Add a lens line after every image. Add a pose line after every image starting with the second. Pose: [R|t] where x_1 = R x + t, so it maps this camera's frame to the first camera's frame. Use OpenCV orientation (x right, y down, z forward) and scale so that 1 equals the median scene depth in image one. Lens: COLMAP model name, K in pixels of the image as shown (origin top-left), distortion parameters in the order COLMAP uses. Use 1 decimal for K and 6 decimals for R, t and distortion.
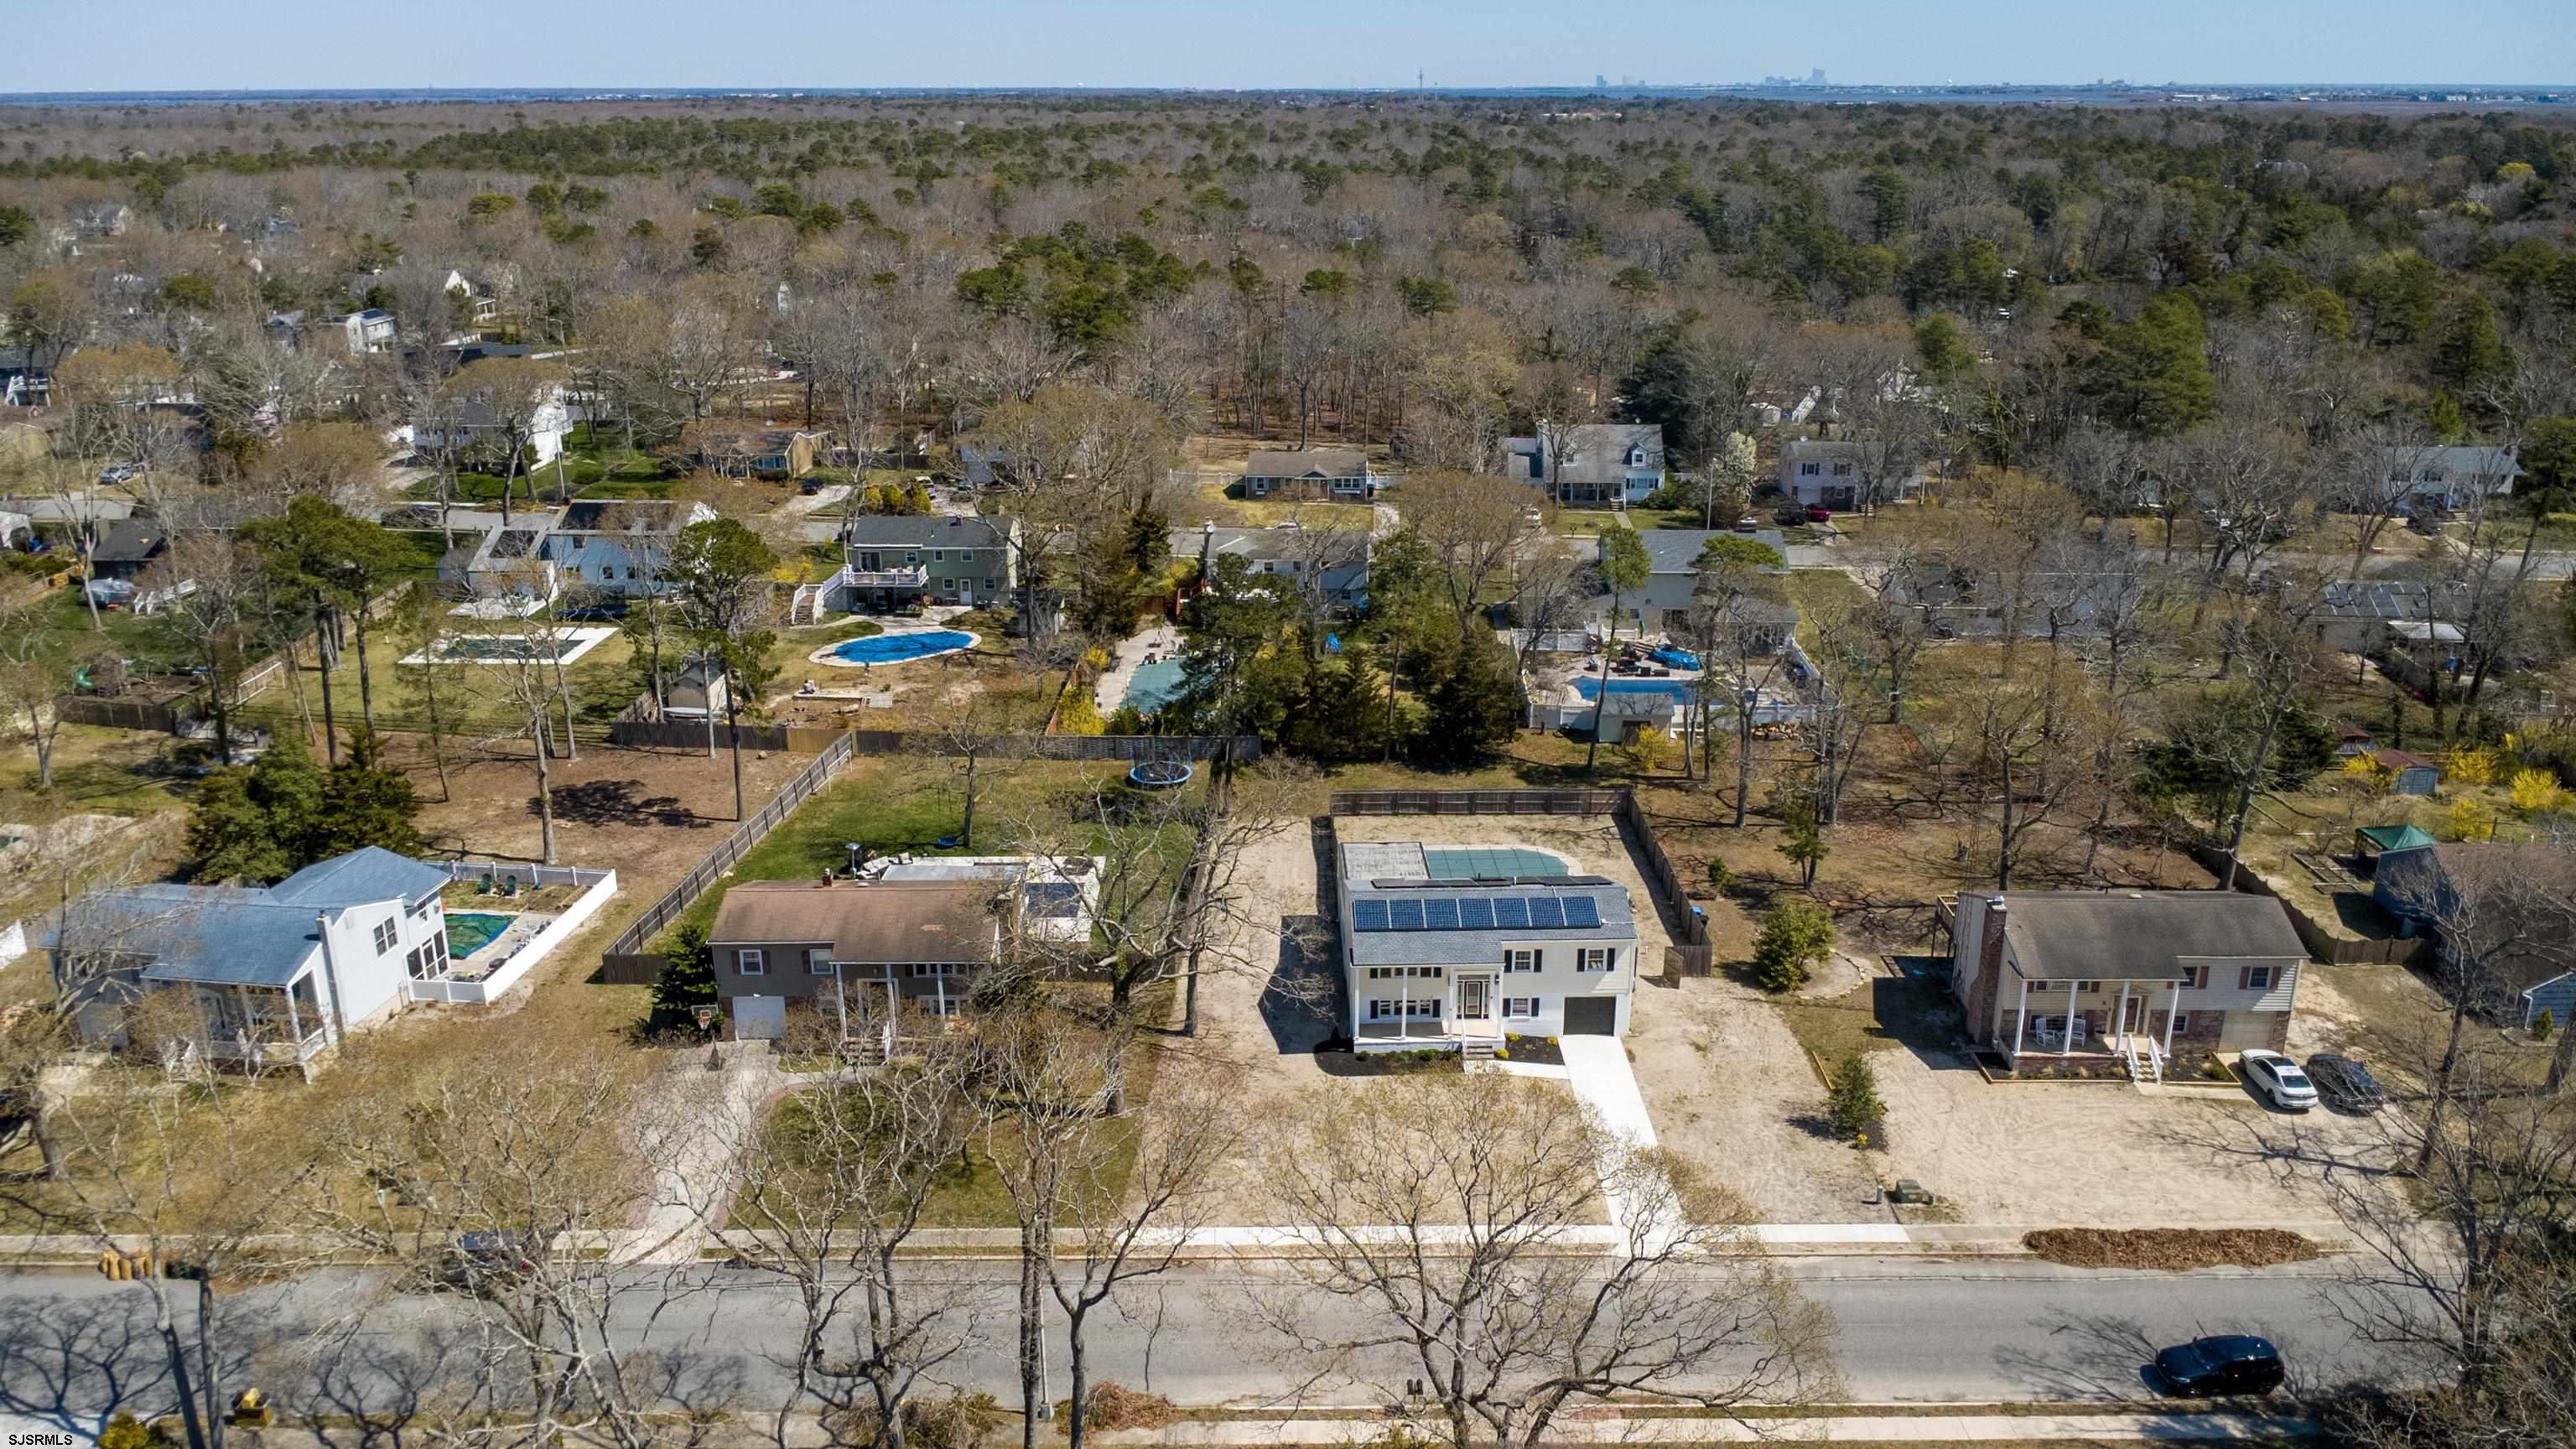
lens RADIAL K [[1877.1, 0, 1289.9], [0, 1877.1, 771.2], [0, 0, 1]] dist [0.007626, -0.000165]
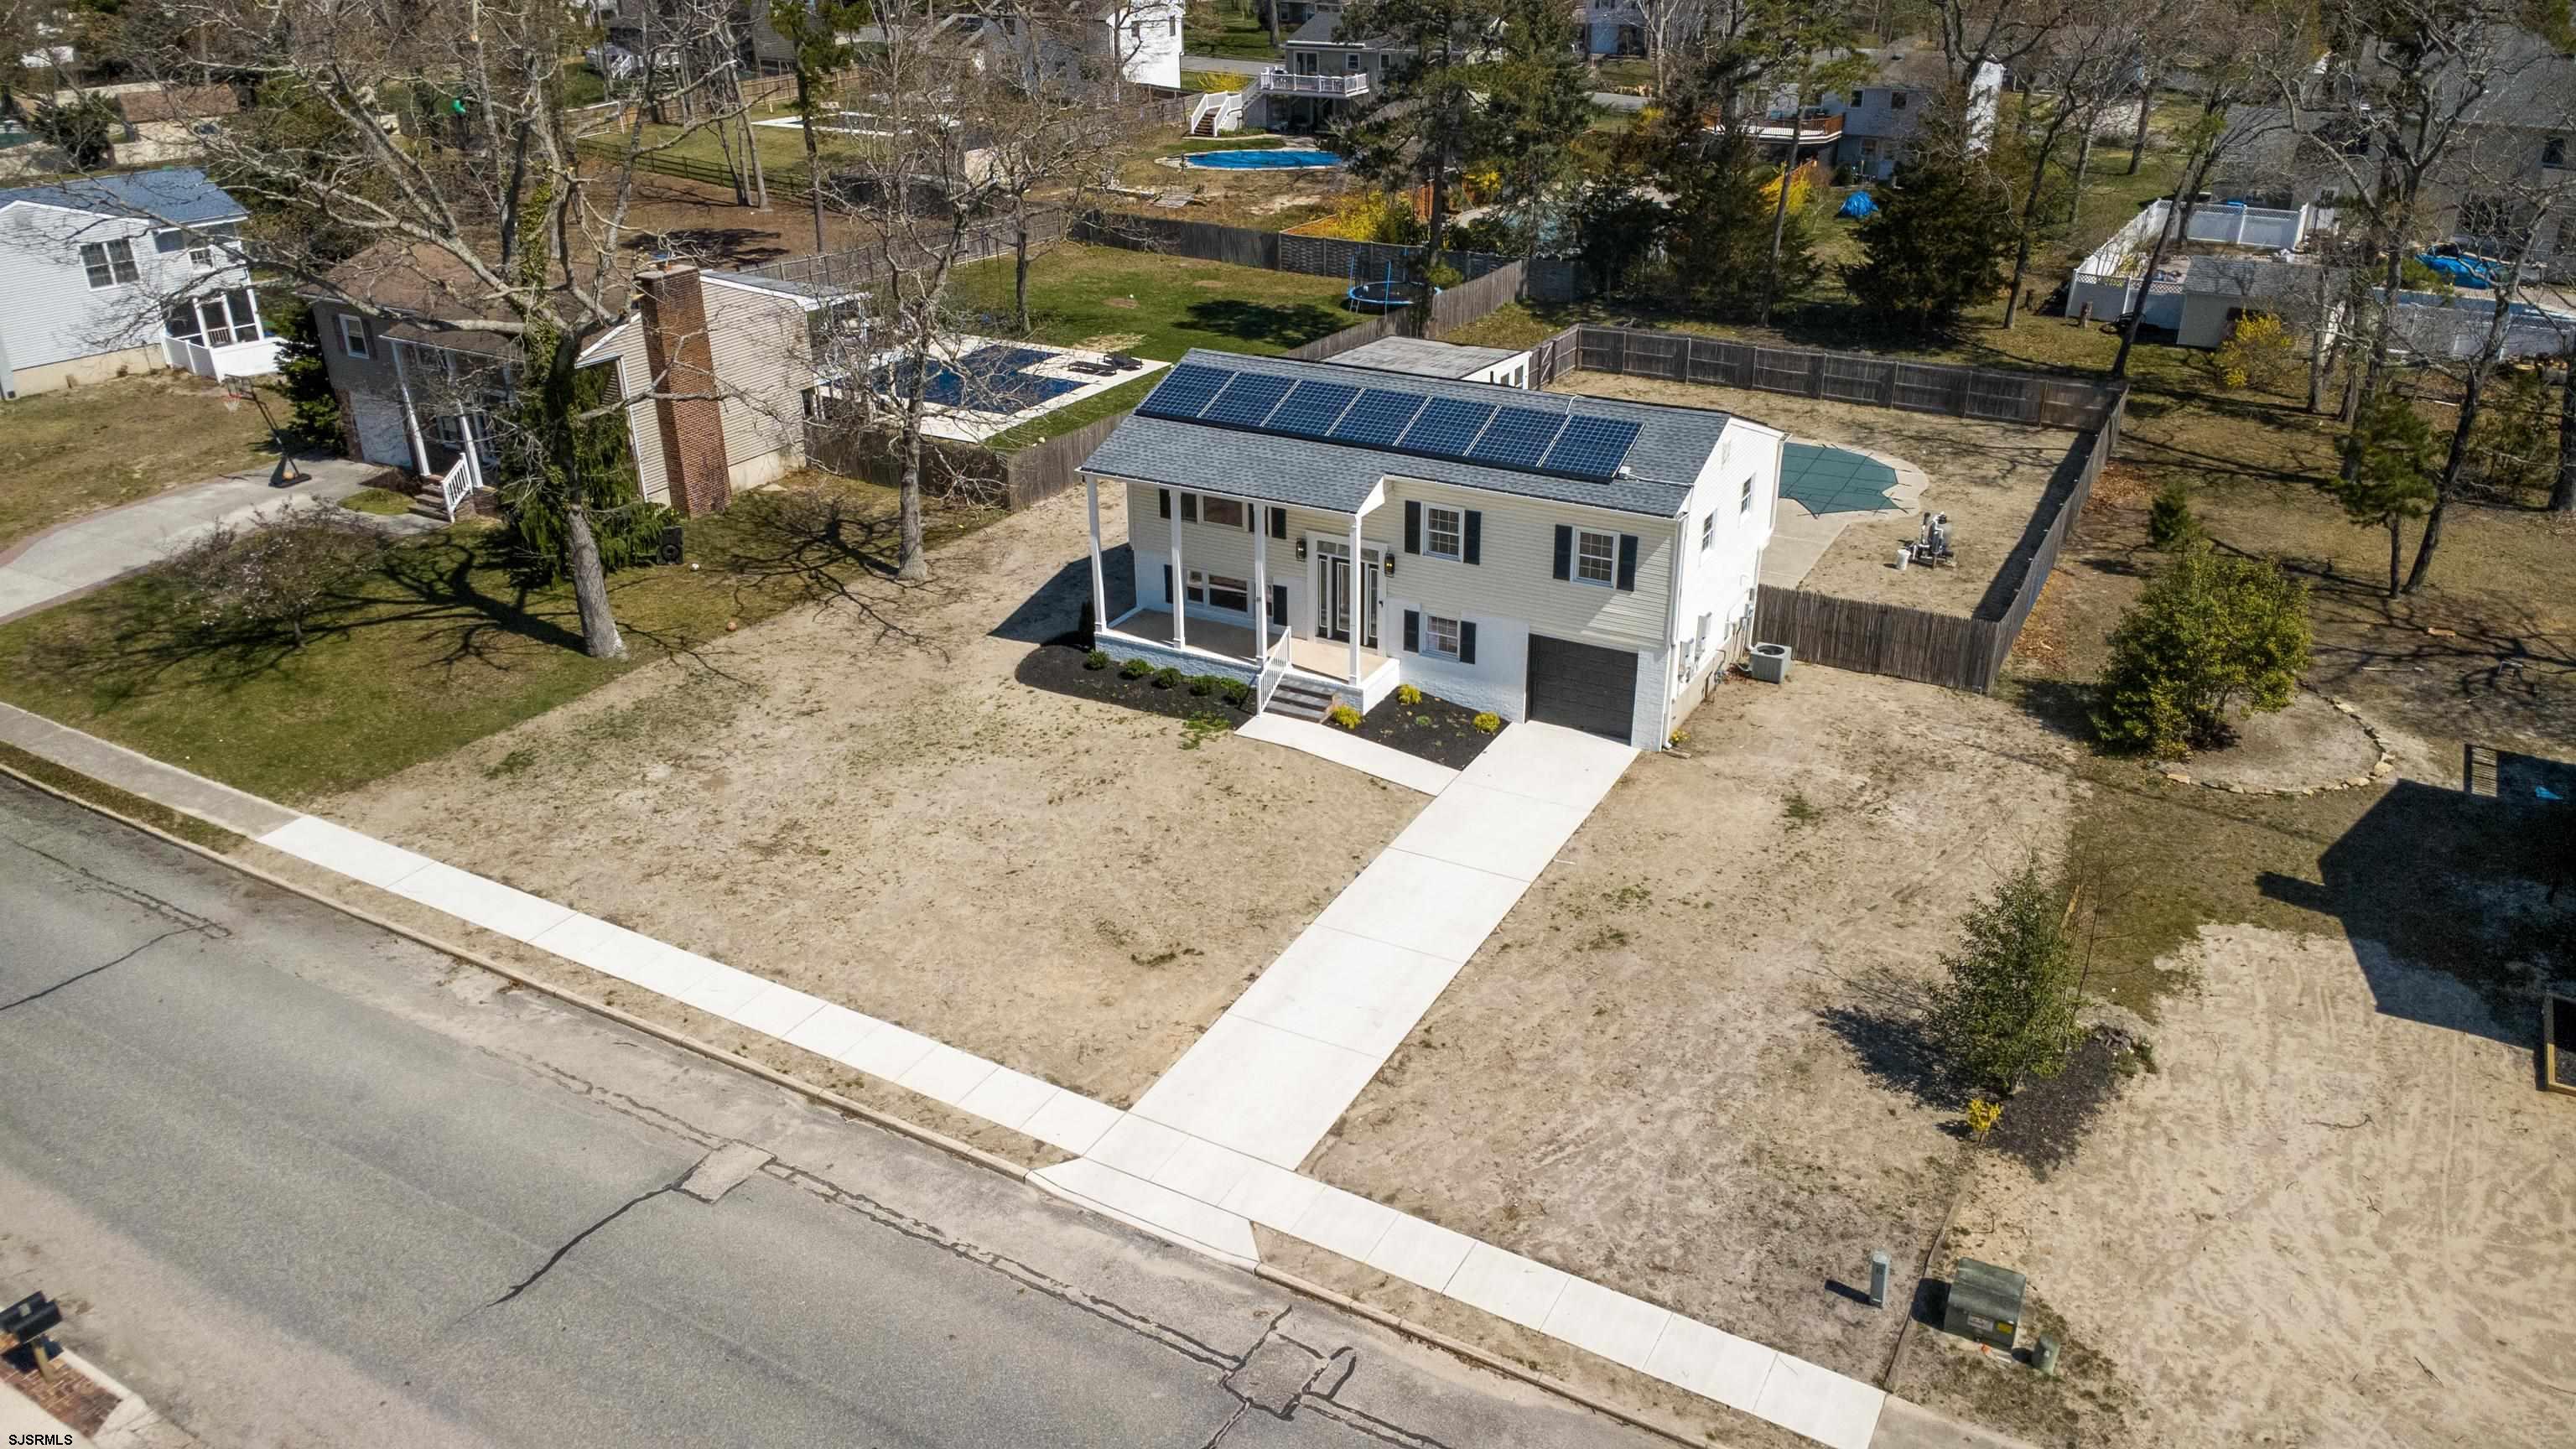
lens RADIAL K [[1813.1, 0, 1288.0], [0, 1813.1, 724.5], [0, 0, 1]] dist [0.005969, -0.006876]
pose [[0.863587, 0.211530, -0.457683, 0.302269], [-0.166414, 0.976452, 0.137290, 0.091843], [0.475946, -0.042397, 0.878452, 0.590660]]
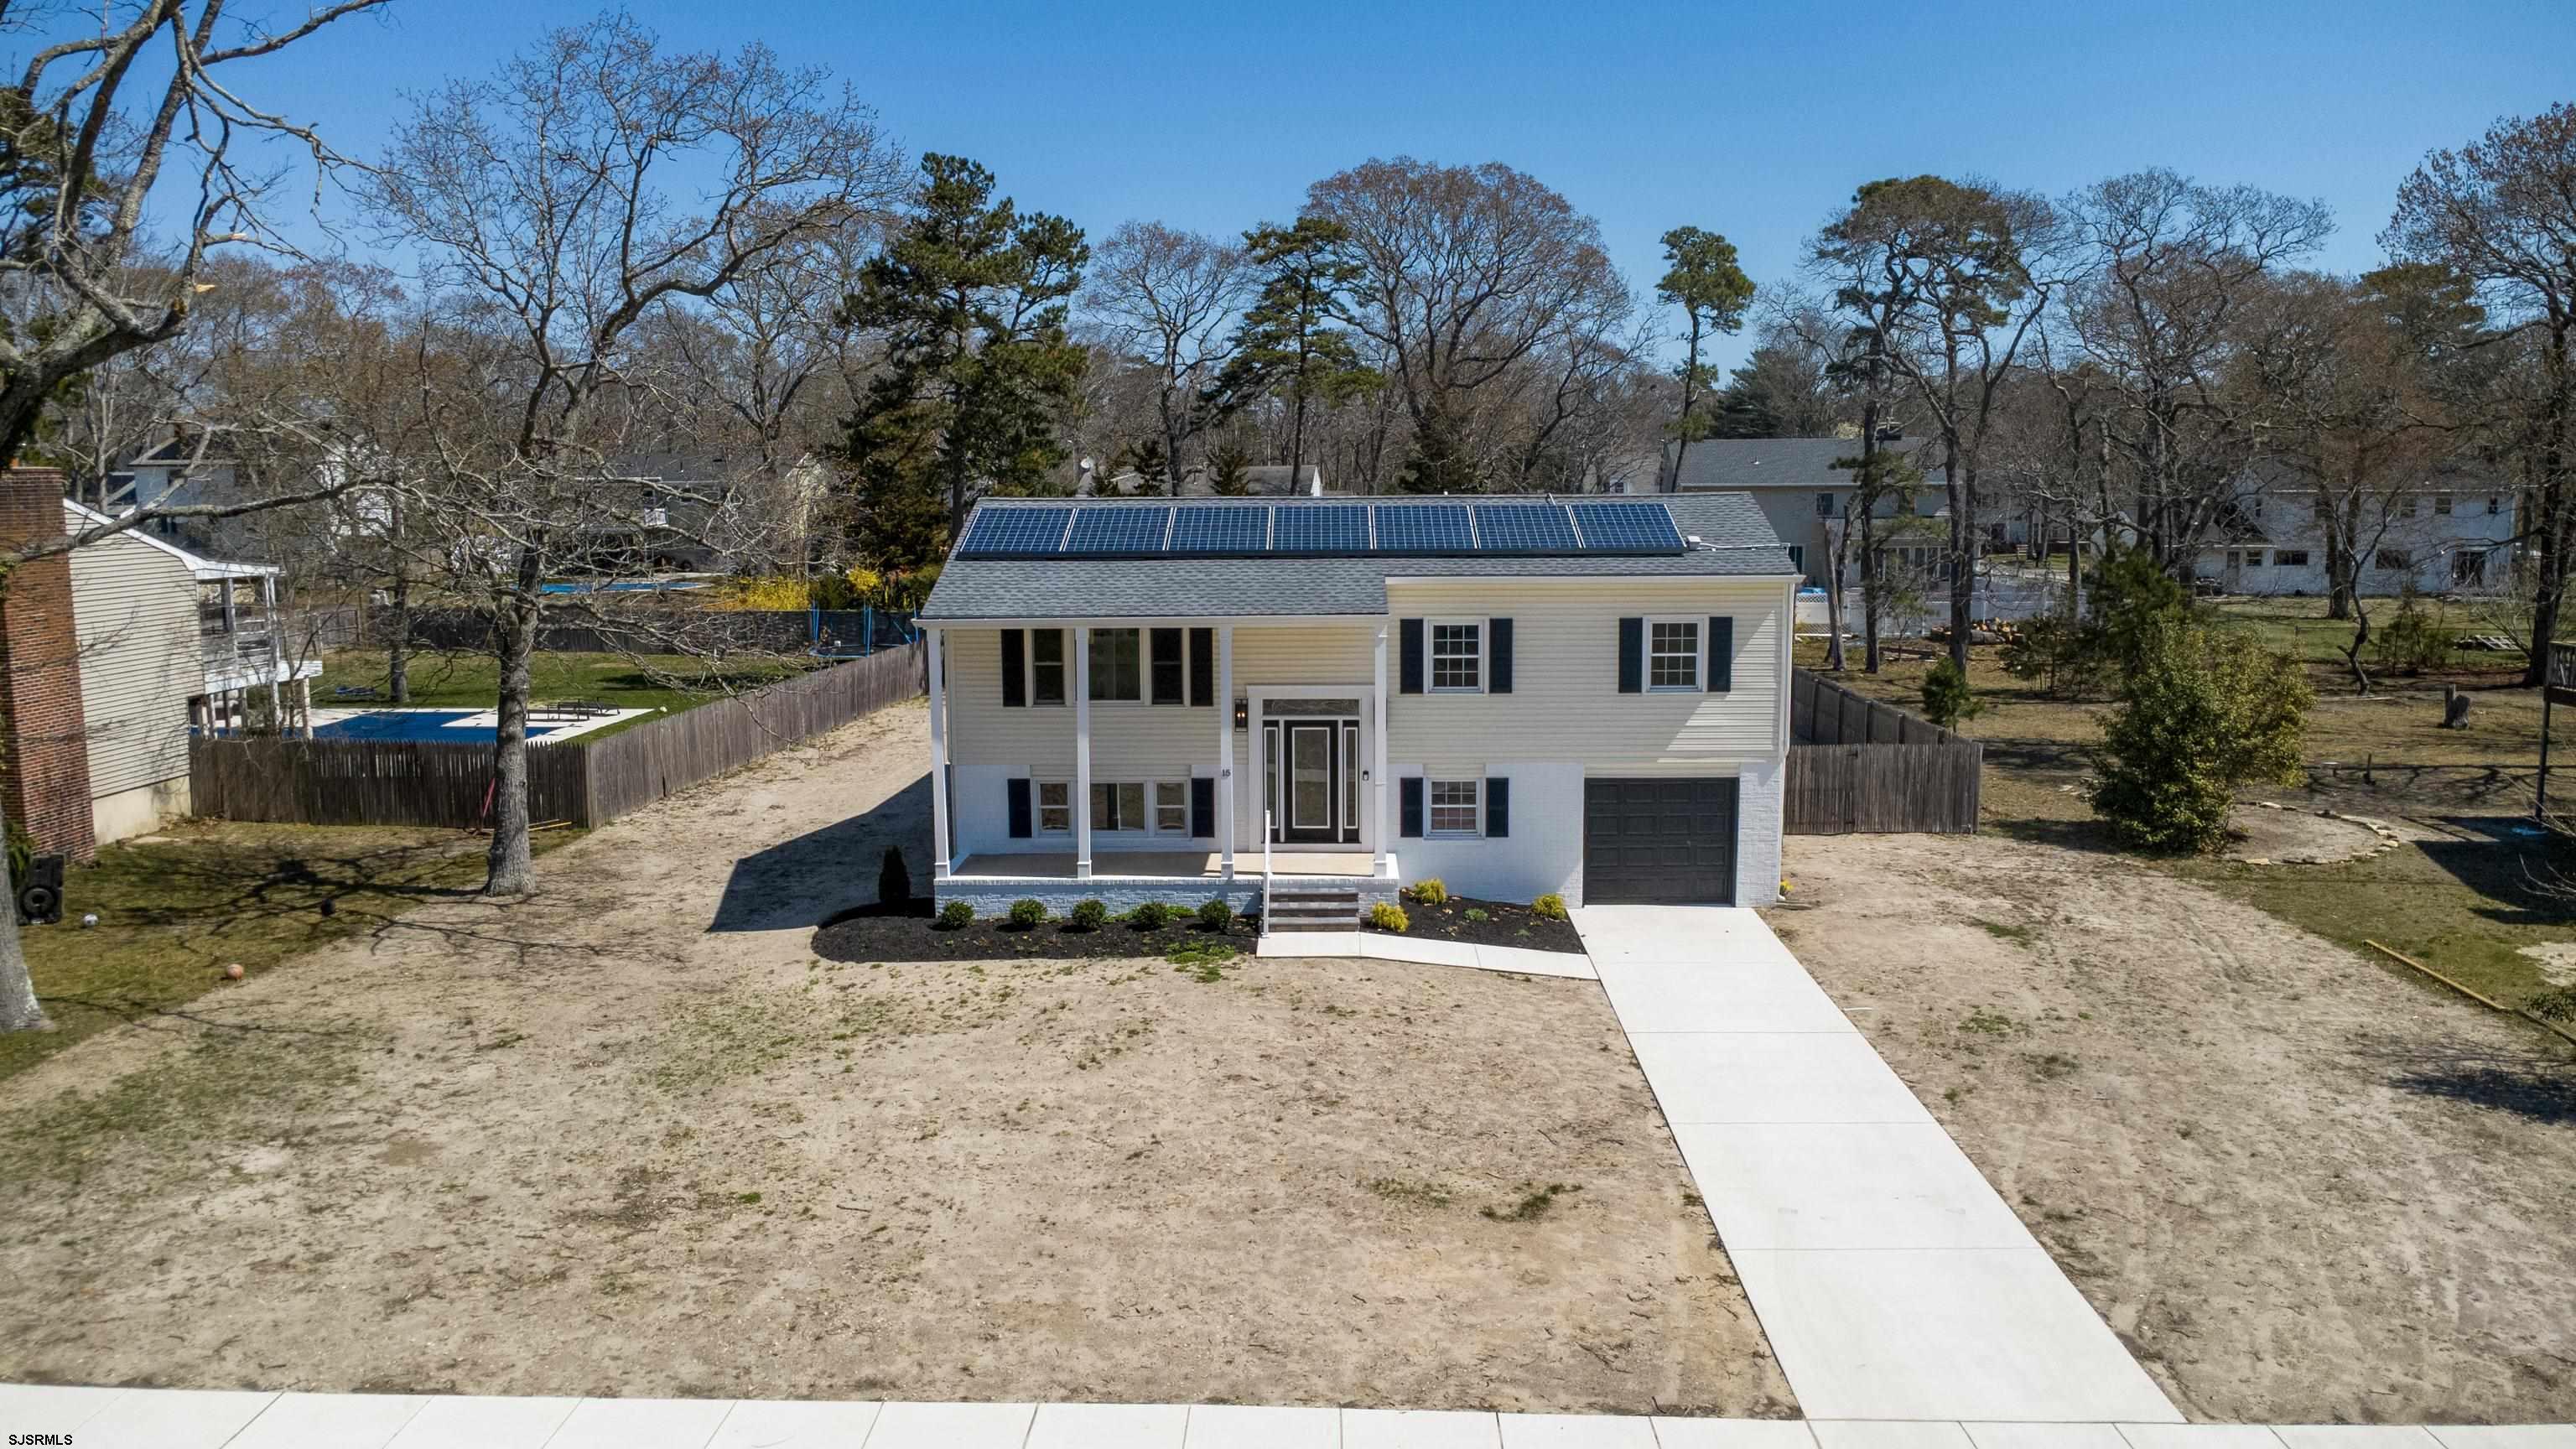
lens RADIAL K [[1813.1, 0, 1288.0], [0, 1813.1, 724.5], [0, 0, 1]] dist [0.005969, -0.006876]
pose [[0.999120, 0.004970, -0.041645, 0.107296], [-0.013557, 0.977920, -0.208538, 0.180350], [0.039689, 0.208919, 0.977127, 0.681488]]
